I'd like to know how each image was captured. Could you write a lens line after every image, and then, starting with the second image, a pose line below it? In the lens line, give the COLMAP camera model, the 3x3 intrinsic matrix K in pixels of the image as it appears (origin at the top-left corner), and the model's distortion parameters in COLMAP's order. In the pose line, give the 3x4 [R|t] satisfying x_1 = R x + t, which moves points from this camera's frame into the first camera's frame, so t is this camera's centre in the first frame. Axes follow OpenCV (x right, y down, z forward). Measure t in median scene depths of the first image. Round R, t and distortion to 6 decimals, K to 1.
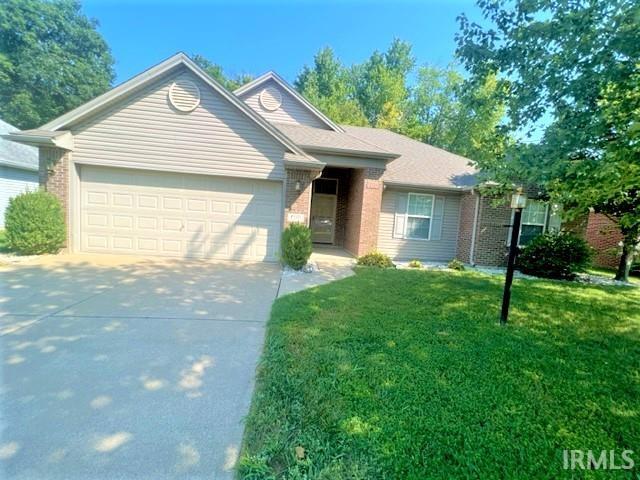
lens RADIAL K [[256.1, 0, 320.9], [0, 256.1, 240.1], [0, 0, 1]] dist [-0.001959, -0.000095]
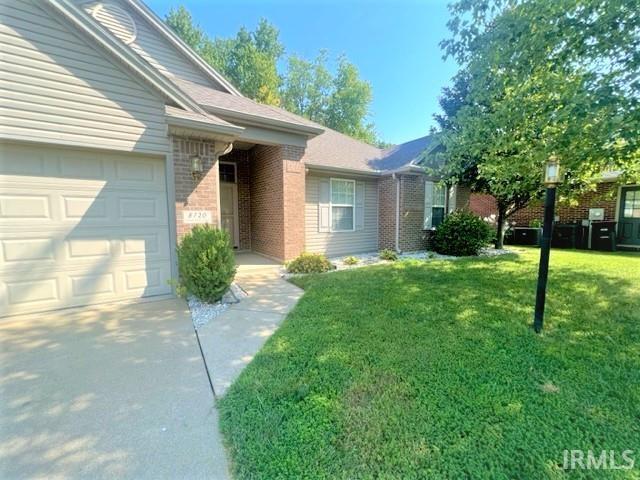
lens RADIAL K [[256.1, 0, 318.3], [0, 256.1, 236.9], [0, 0, 1]] dist [-0.001959, -0.000095]
pose [[0.891371, -0.109048, 0.439961, -0.097632], [0.102511, 0.993980, 0.038676, -0.029473], [-0.441530, 0.010626, 0.897184, 0.277159]]
